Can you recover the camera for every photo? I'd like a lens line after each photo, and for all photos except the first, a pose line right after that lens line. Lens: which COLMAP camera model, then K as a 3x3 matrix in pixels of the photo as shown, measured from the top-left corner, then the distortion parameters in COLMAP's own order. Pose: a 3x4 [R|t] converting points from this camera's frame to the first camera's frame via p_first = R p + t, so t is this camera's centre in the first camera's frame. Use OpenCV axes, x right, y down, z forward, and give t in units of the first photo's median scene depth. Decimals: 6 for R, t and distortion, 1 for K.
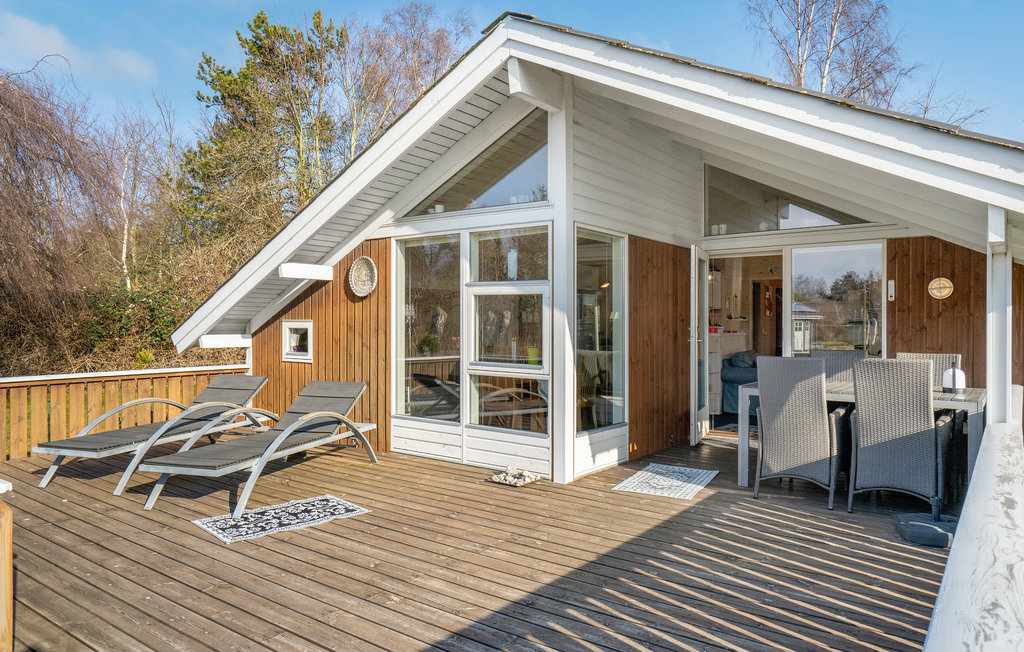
lens RADIAL K [[673.6, 0, 507.9], [0, 673.6, 317.0], [0, 0, 1]] dist [0.007812, 0.000829]
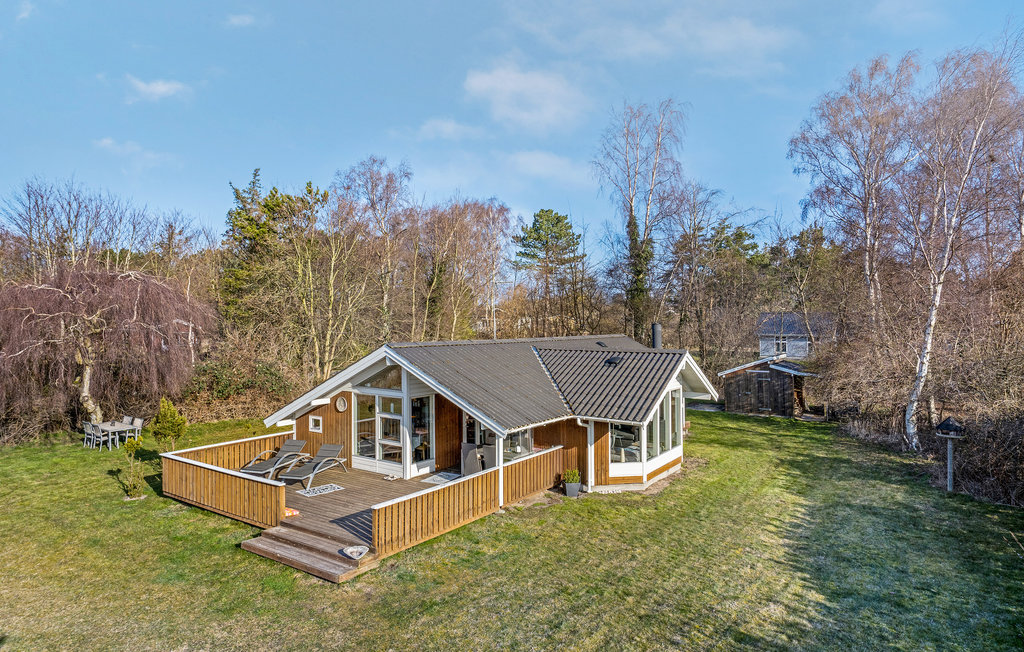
lens RADIAL K [[653.5, 0, 518.3], [0, 653.5, 330.3], [0, 0, 1]] dist [-0.003968, -0.000280]
pose [[0.997846, 0.007260, 0.065203, 0.352415], [-0.009734, 0.999241, 0.037710, -0.504533], [-0.064880, -0.038264, 0.997159, -1.817000]]
